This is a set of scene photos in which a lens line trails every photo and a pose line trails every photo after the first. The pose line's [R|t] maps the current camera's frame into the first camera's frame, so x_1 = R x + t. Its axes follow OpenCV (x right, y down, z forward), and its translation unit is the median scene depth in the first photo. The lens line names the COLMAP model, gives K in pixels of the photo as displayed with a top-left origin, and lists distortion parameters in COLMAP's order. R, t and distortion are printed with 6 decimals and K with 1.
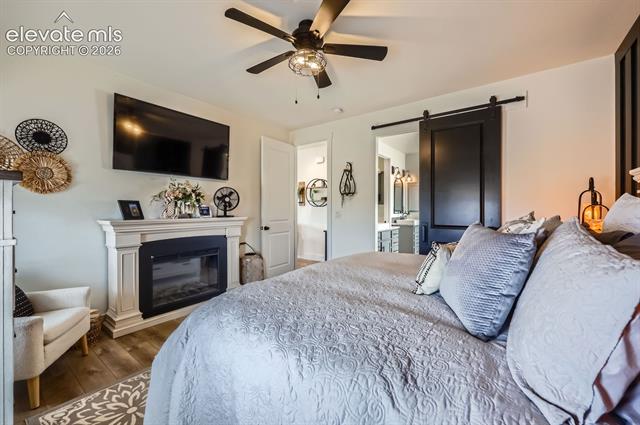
lens RADIAL K [[263.1, 0, 320.5], [0, 263.1, 211.9], [0, 0, 1]] dist [0.002189, -0.000704]
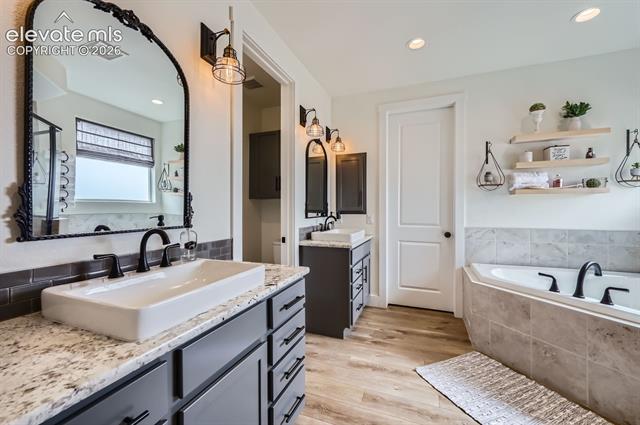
lens RADIAL K [[263.1, 0, 318.7], [0, 263.1, 213.9], [0, 0, 1]] dist [0.002189, -0.000704]
pose [[0.966226, -0.005795, 0.257631, 0.186653], [0.004343, 0.999971, 0.006205, -0.002490], [-0.257660, -0.004877, 0.966223, 0.570752]]
